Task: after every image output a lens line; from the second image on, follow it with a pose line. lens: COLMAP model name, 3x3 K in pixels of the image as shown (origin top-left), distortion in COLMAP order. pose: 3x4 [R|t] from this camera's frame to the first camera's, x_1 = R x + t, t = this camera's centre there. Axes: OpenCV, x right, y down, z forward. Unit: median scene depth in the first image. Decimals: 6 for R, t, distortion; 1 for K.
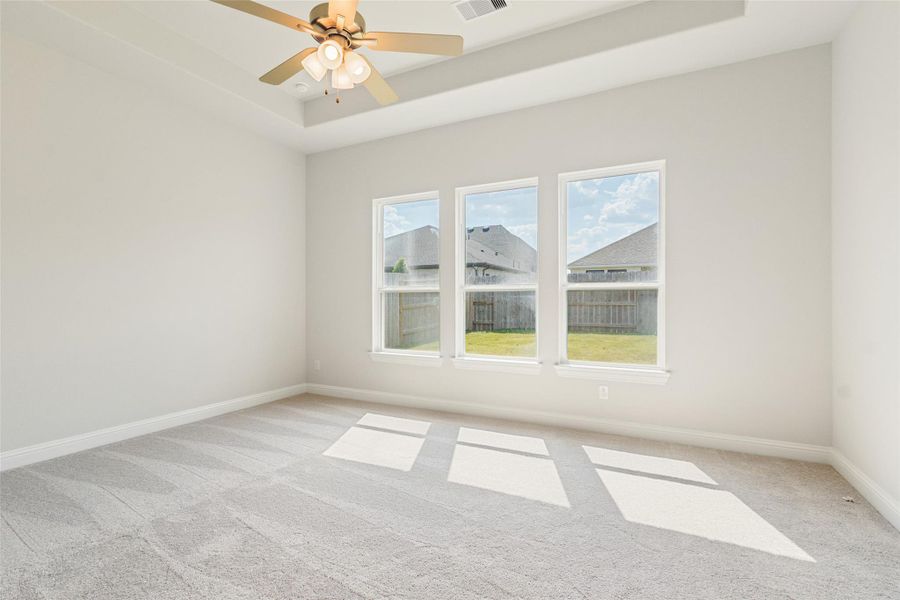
lens RADIAL K [[420.5, 0, 450.0], [0, 420.5, 300.0], [0, 0, 1]] dist [0.003247, 0.000221]
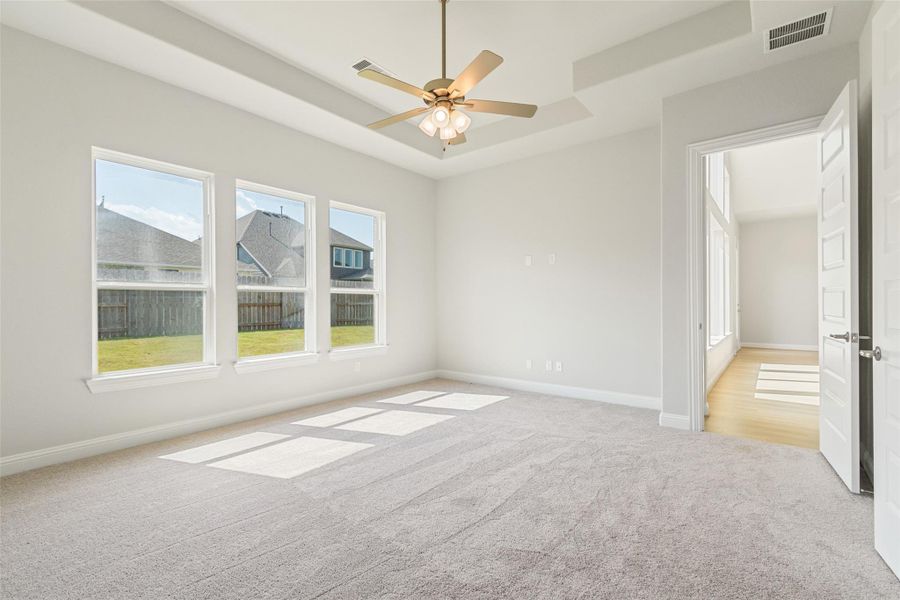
lens RADIAL K [[392.7, 0, 445.8], [0, 392.7, 304.4], [0, 0, 1]] dist [-0.000691, -0.000129]
pose [[0.210154, -0.004921, 0.977656, -0.772781], [-0.003171, 0.999979, 0.005715, 0.001932], [-0.977663, -0.004301, 0.210134, 0.390576]]
